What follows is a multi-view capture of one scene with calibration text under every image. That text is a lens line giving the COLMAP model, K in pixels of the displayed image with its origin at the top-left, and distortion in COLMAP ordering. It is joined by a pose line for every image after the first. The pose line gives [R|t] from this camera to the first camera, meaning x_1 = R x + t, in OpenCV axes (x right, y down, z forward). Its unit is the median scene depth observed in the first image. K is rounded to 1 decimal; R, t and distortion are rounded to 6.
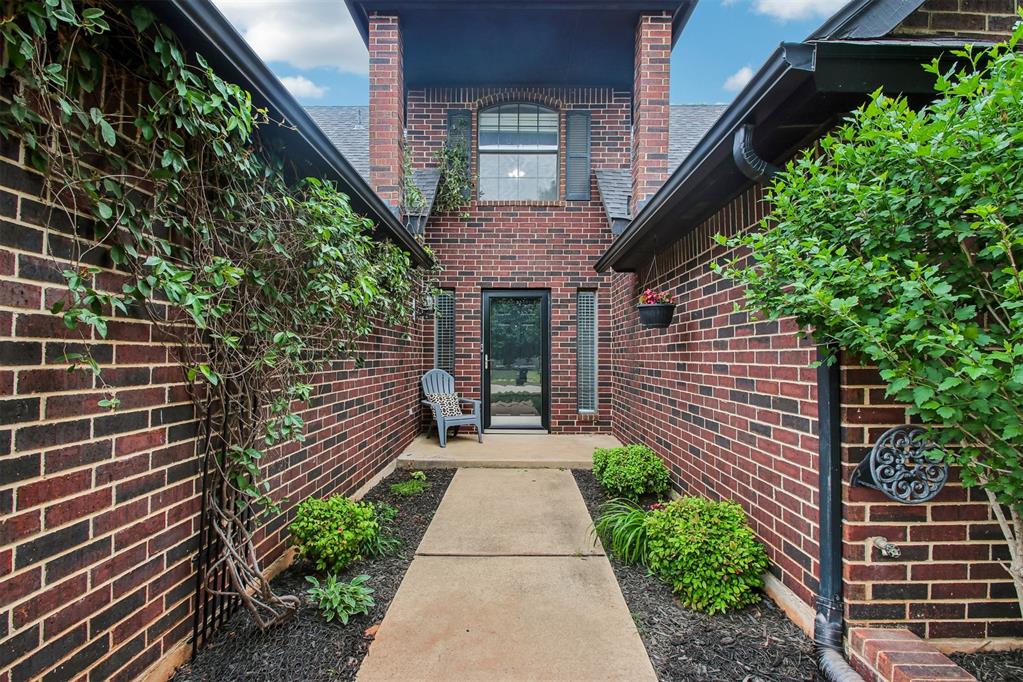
lens RADIAL K [[489.8, 0, 512.9], [0, 489.8, 340.8], [0, 0, 1]] dist [-0.004212, -0.005803]
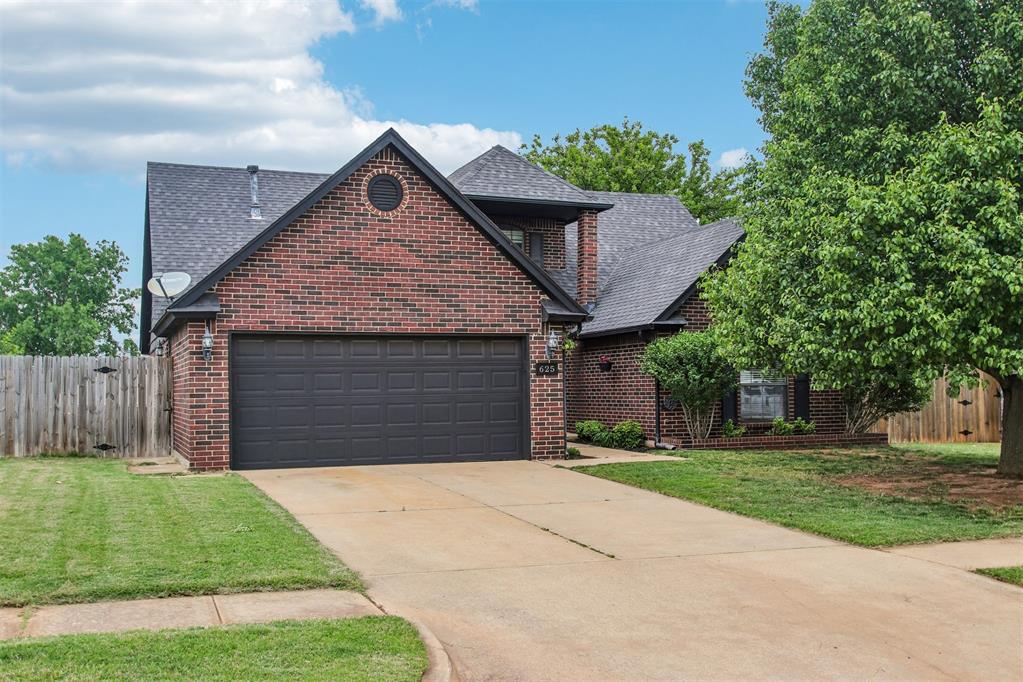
lens RADIAL K [[1055.0, 0, 511.3], [0, 1055.0, 341.2], [0, 0, 1]] dist [-0.024193, 0.000000]
pose [[0.931746, 0.000400, 0.363112, -4.139939], [0.005667, 0.999862, -0.015642, -0.190247], [-0.363068, 0.016632, 0.931614, -7.581326]]
